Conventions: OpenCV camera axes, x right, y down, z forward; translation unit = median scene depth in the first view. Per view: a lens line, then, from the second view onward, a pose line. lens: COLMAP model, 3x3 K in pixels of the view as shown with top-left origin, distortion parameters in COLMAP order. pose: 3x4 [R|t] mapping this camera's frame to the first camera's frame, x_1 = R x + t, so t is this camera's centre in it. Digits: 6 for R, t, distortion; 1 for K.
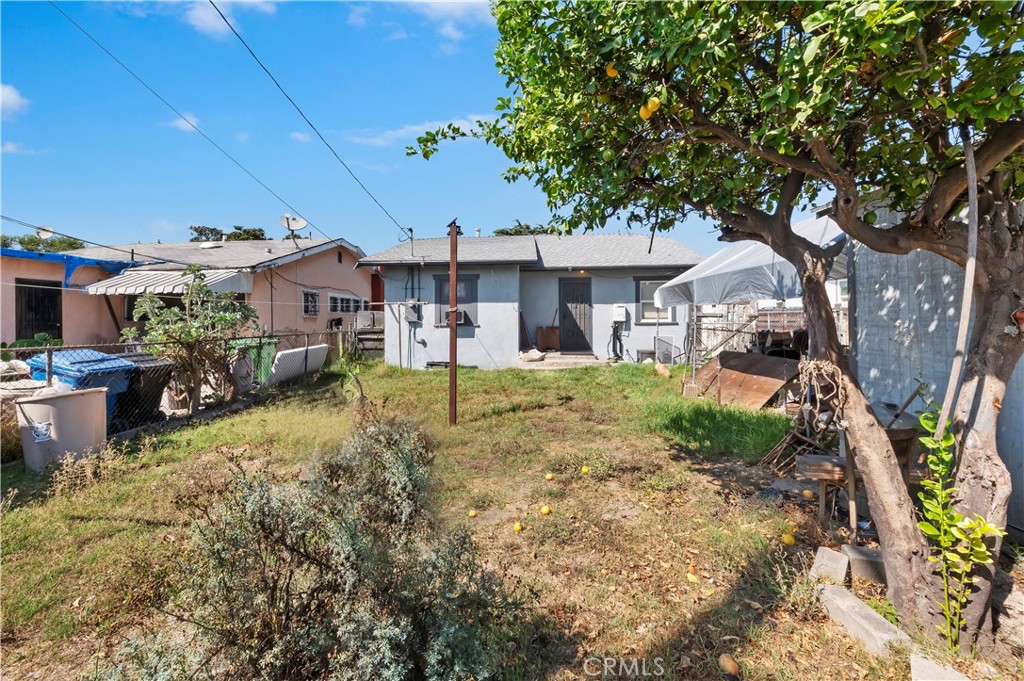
lens RADIAL K [[416.0, 0, 493.9], [0, 416.0, 316.1], [0, 0, 1]] dist [0.001042, -0.000066]
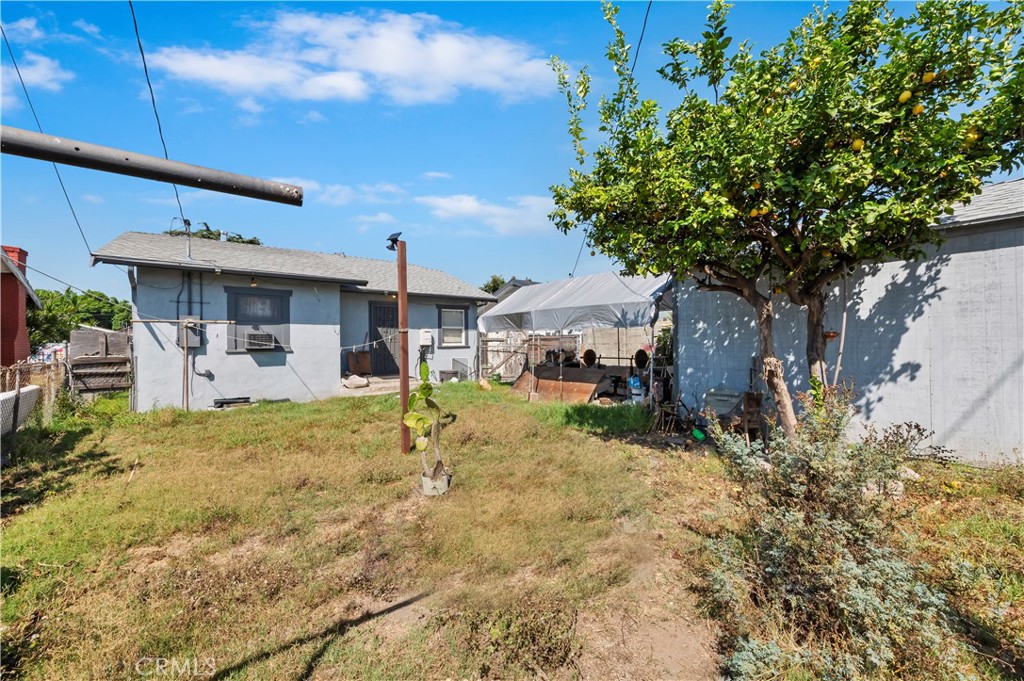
lens RADIAL K [[404.0, 0, 512.0], [0, 404.0, 340.5], [0, 0, 1]] dist [0.000349, -0.000466]
pose [[0.730733, 0.001855, 0.682661, -0.267124], [0.001738, 0.999988, -0.004577, 0.005922], [-0.682661, 0.004531, 0.730721, 0.087999]]
